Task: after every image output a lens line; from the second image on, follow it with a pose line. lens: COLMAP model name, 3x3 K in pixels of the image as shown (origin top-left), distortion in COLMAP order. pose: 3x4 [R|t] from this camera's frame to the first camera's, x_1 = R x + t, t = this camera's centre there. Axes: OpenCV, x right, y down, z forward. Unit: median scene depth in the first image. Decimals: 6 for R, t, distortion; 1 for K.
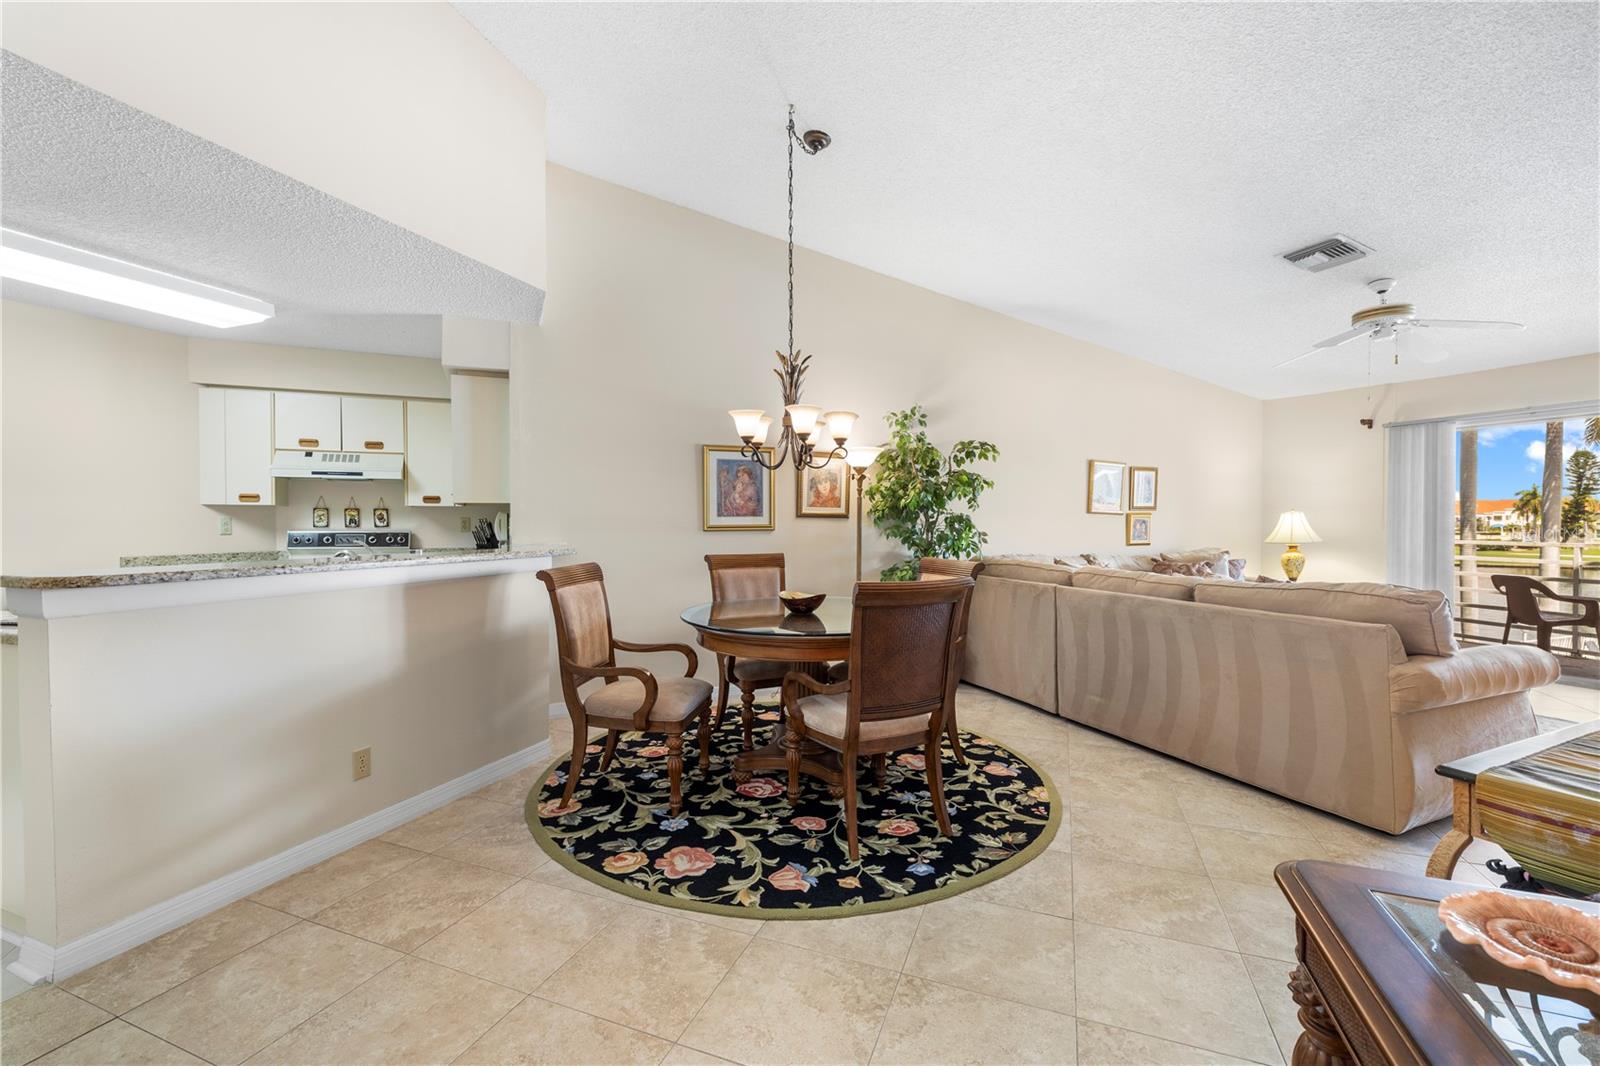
lens RADIAL K [[671.7, 0, 797.8], [0, 671.7, 531.2], [0, 0, 1]] dist [0.001731, -0.000058]
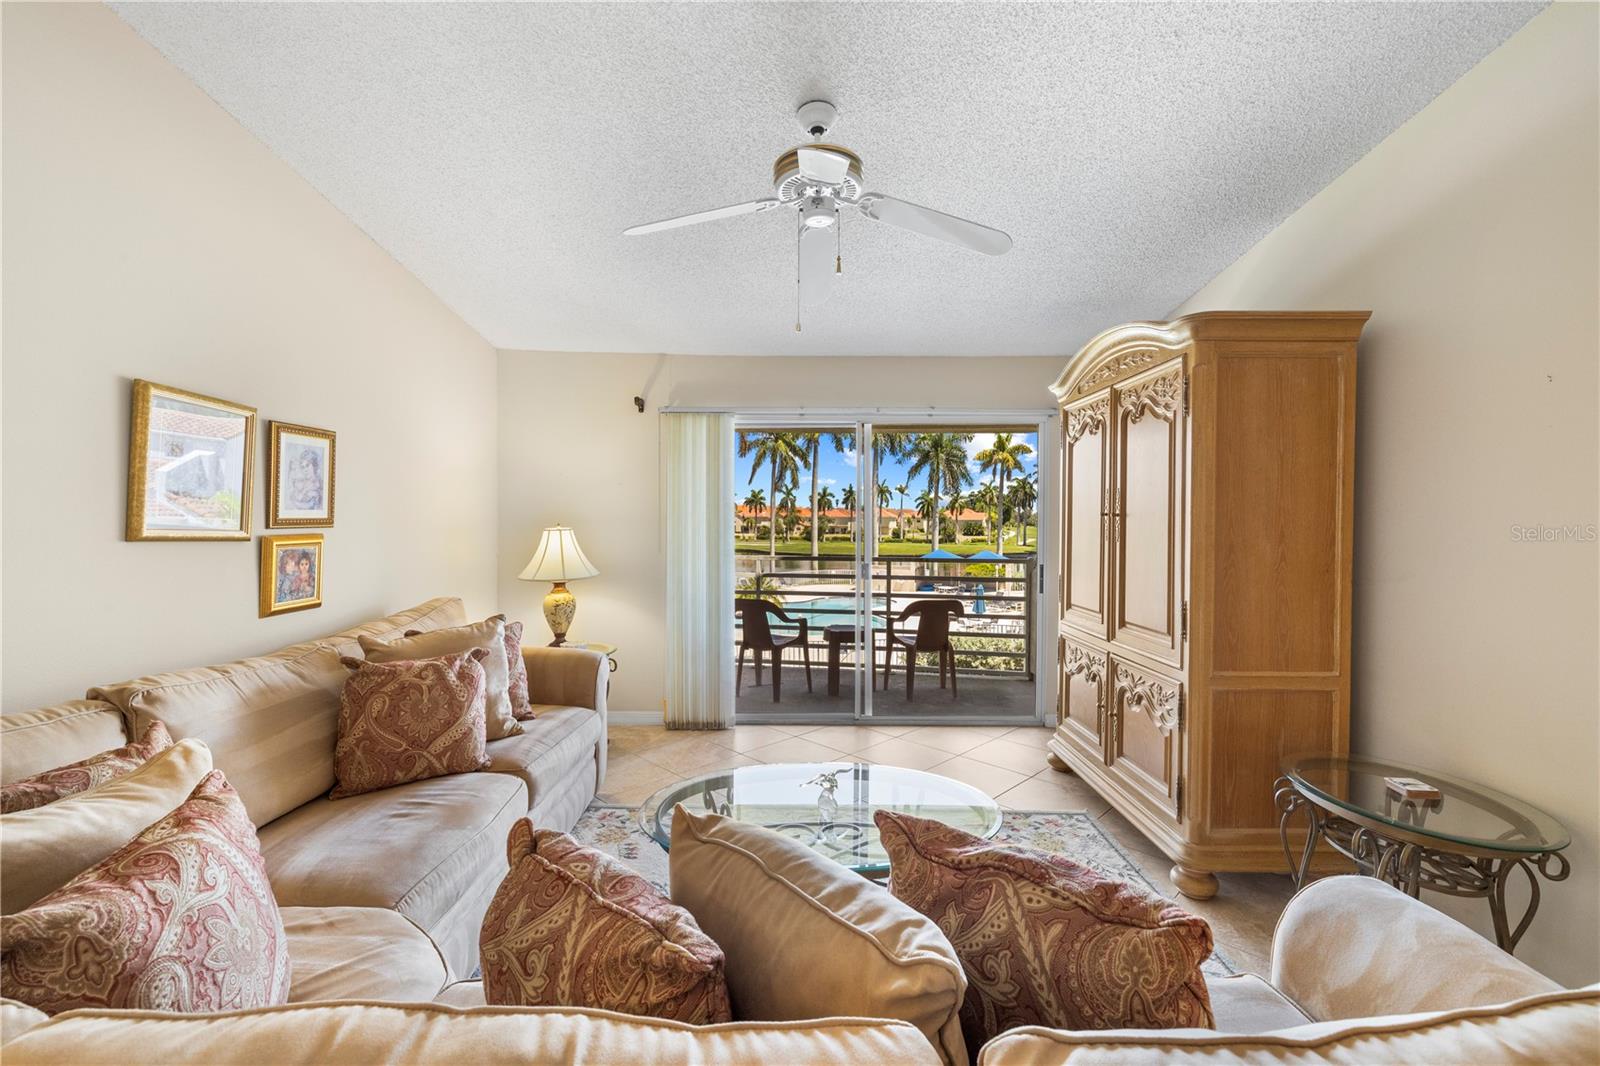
lens RADIAL K [[671.7, 0, 797.8], [0, 671.7, 531.2], [0, 0, 1]] dist [0.001731, -0.000058]
pose [[0.401519, -0.013554, 0.915750, 0.458429], [0.009648, 0.999898, 0.010569, -0.055754], [-0.915800, 0.004592, 0.401609, 0.993088]]
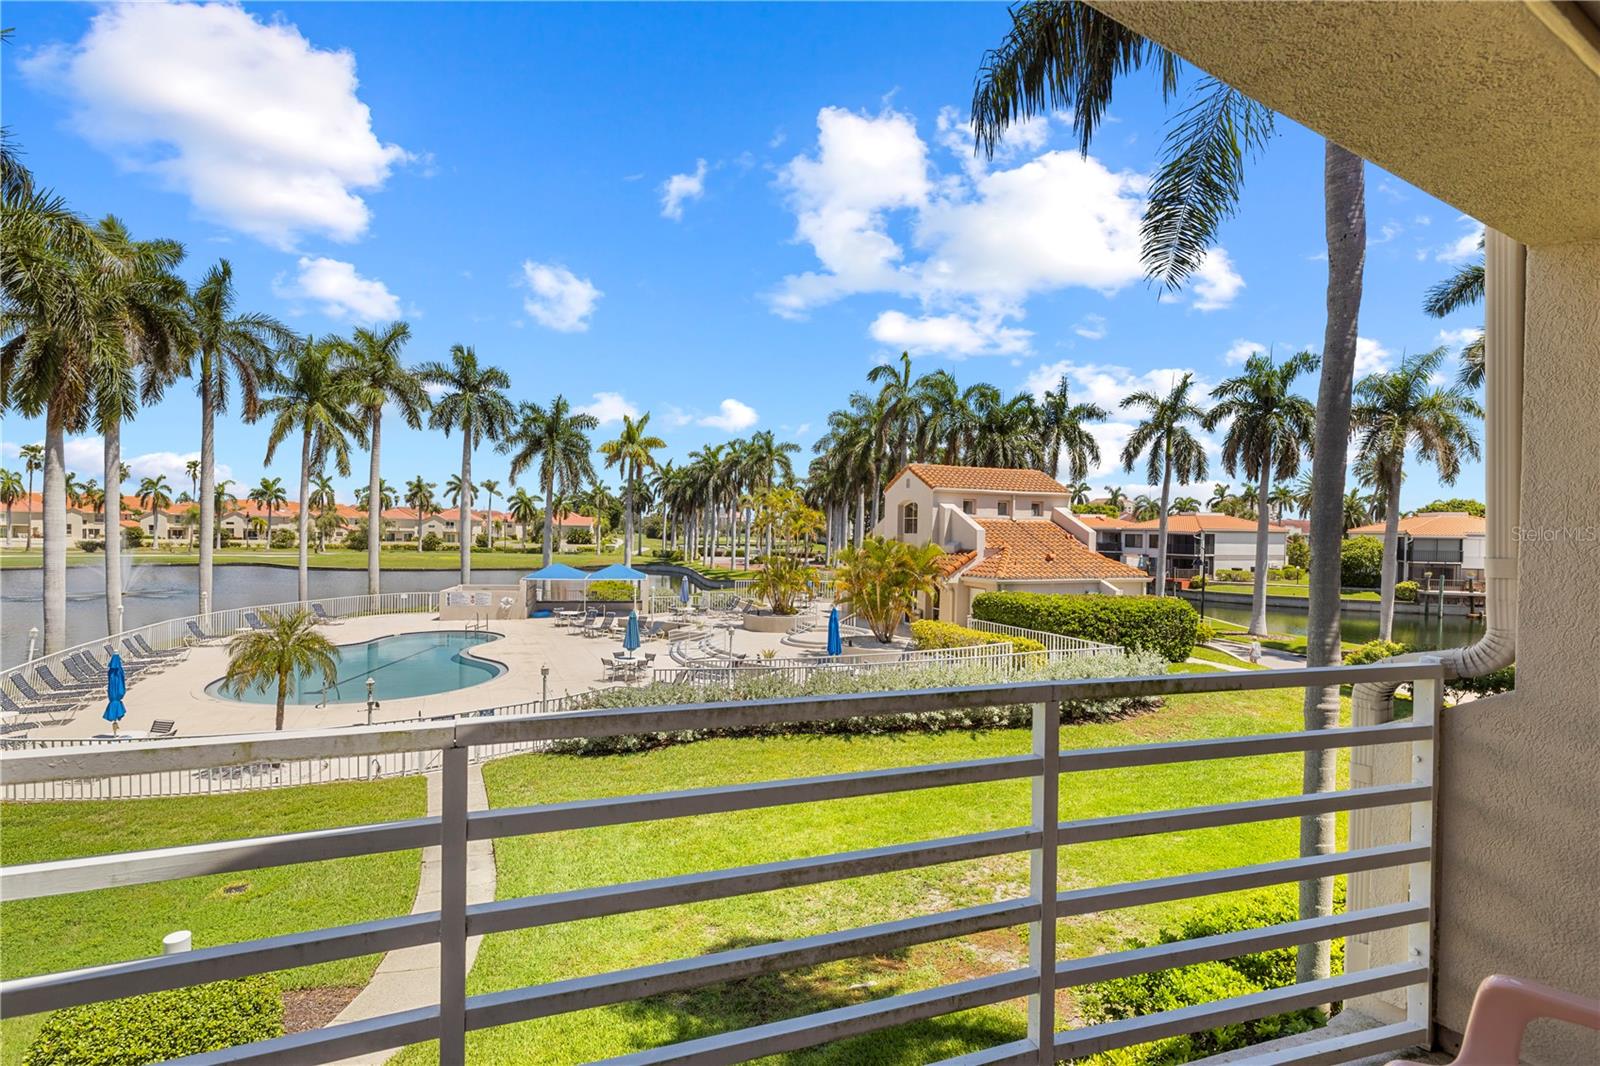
lens RADIAL K [[767.4, 0, 792.3], [0, 767.4, 539.3], [0, 0, 1]] dist [-0.000366, 0.000829]
pose [[-0.124020, -0.013778, 0.992184, 1.778787], [-0.003730, 0.999903, 0.013419, -0.063891], [-0.992273, -0.002037, -0.124060, 1.763984]]
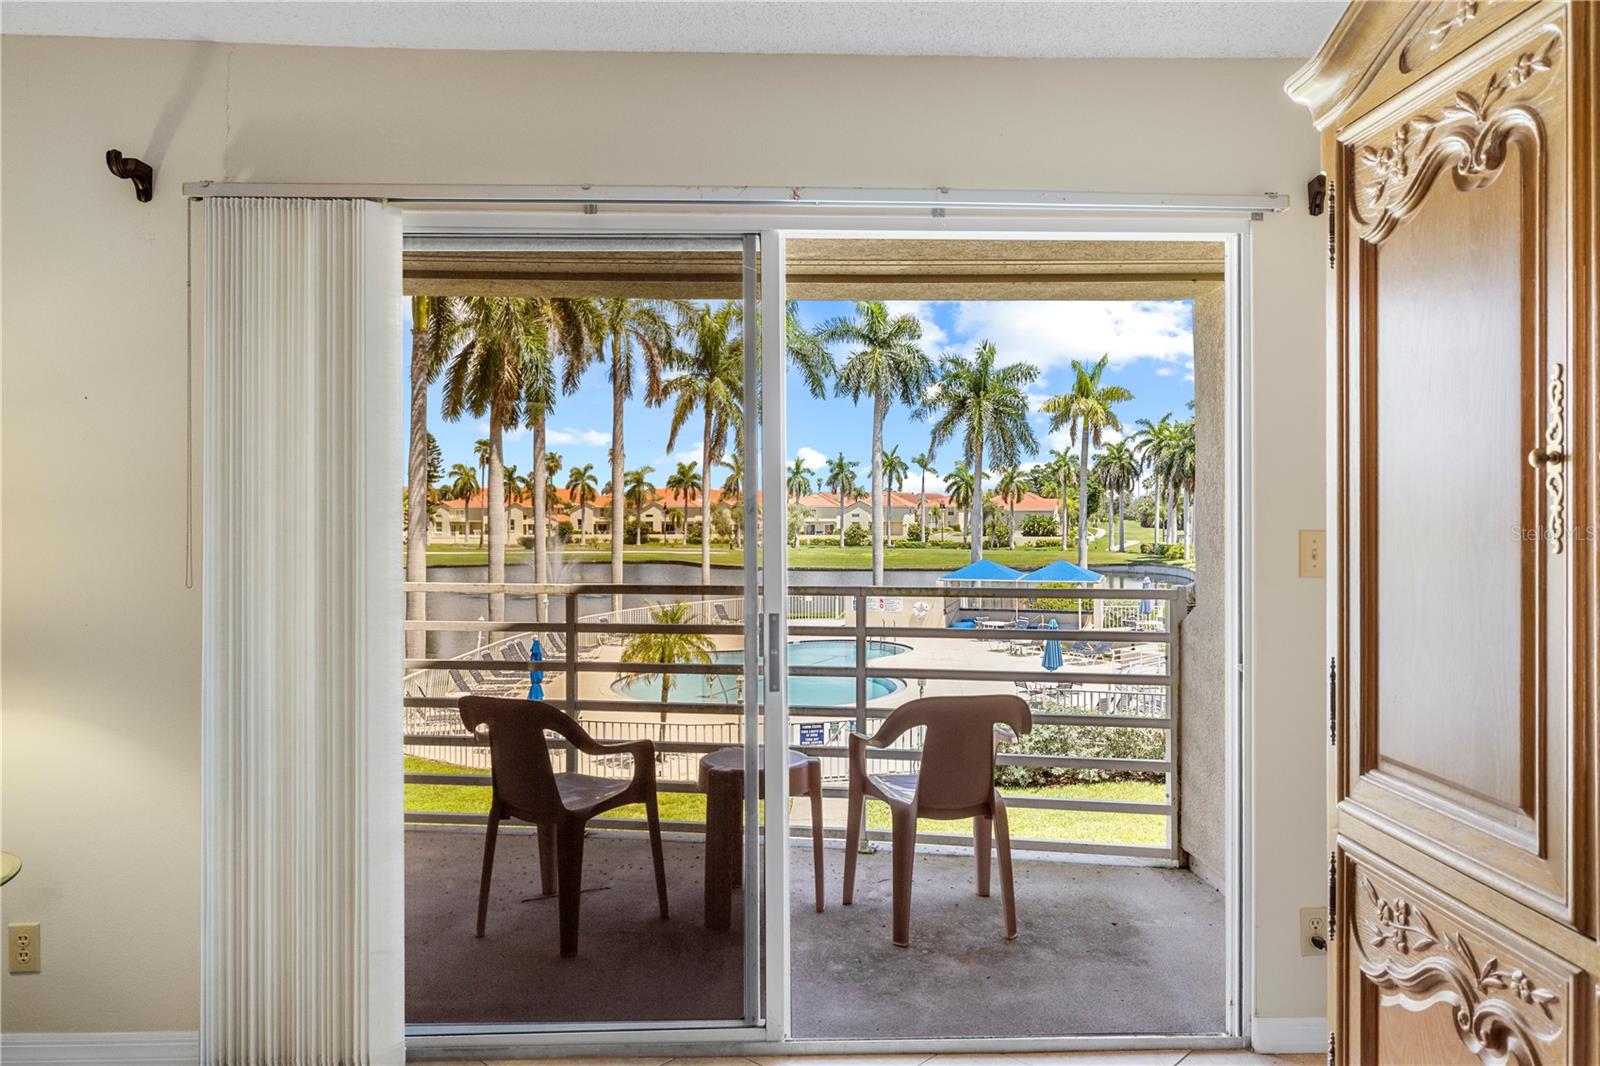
lens RADIAL K [[1086.8, 0, 795.8], [0, 1086.8, 511.0], [0, 0, 1]] dist [0.001400, 0.002112]
pose [[0.368557, 0.001047, 0.929605, 0.982217], [0.014094, 0.999878, -0.006714, -0.045998], [-0.929498, 0.015576, 0.368497, 1.088327]]
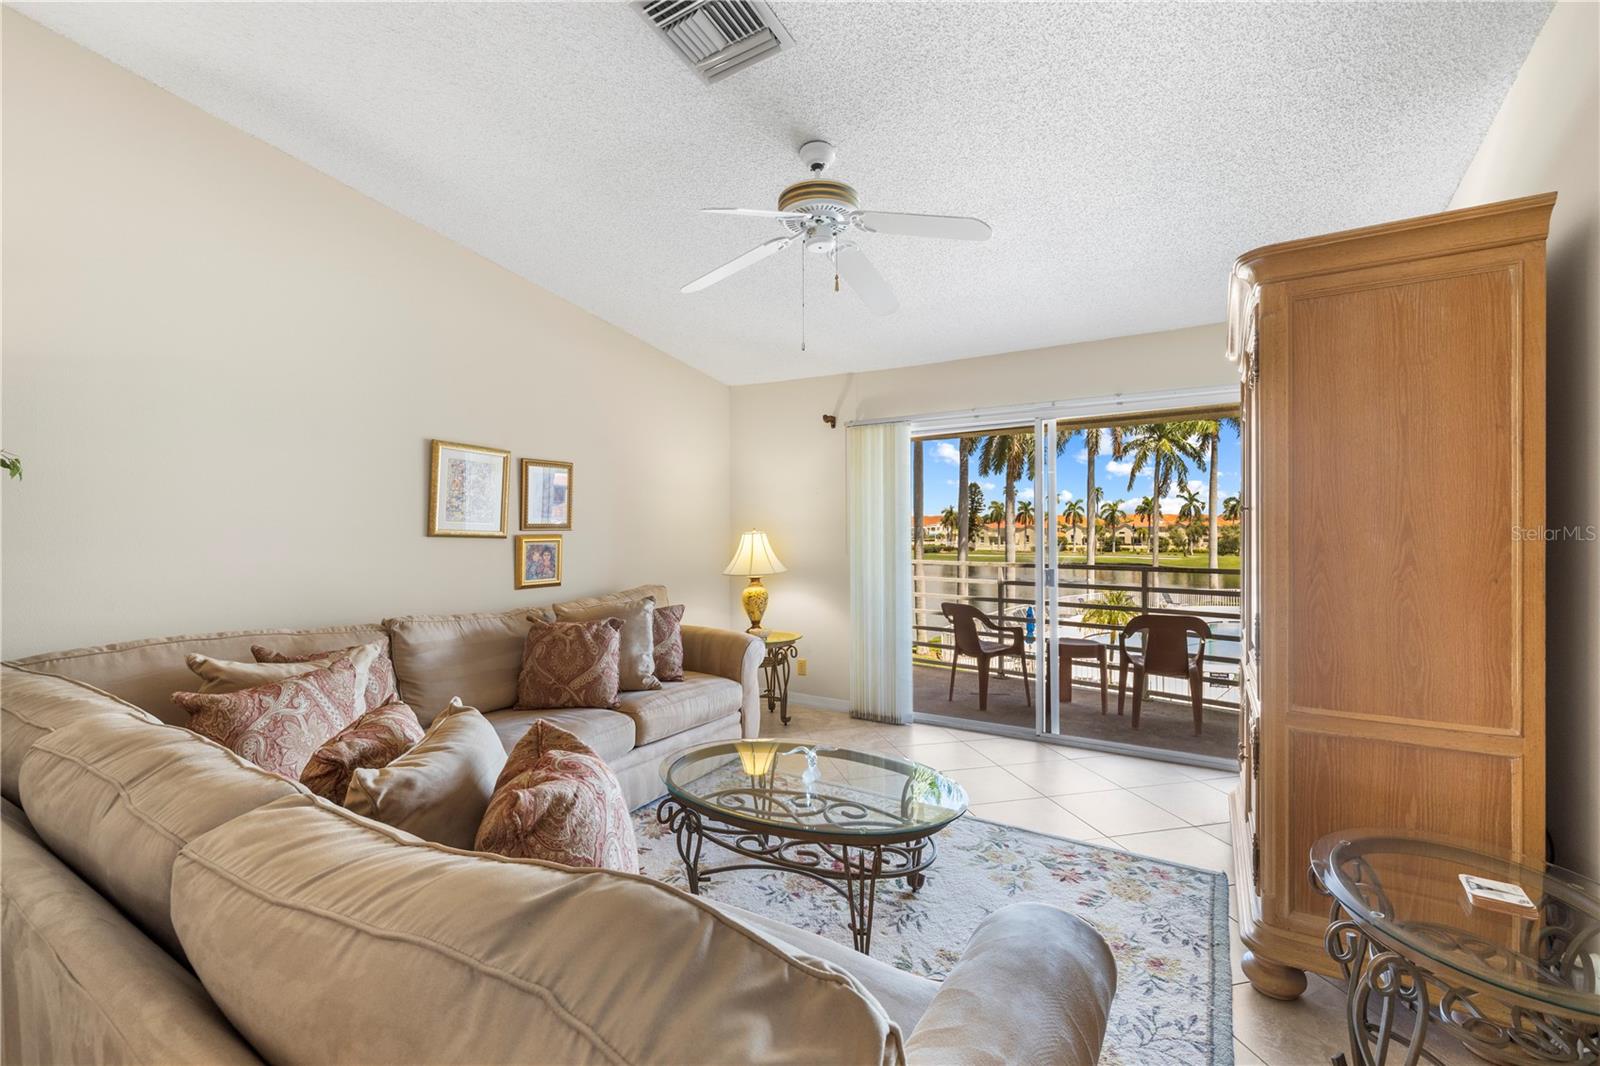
lens RADIAL K [[674.3, 0, 800.0], [0, 674.3, 533.0], [0, 0, 1]] dist [0.000798, -0.000004]
pose [[0.819384, -0.003597, 0.573234, 0.637844], [0.011332, 0.999887, -0.009922, -0.036173], [-0.573134, 0.014626, 0.819331, 0.653960]]
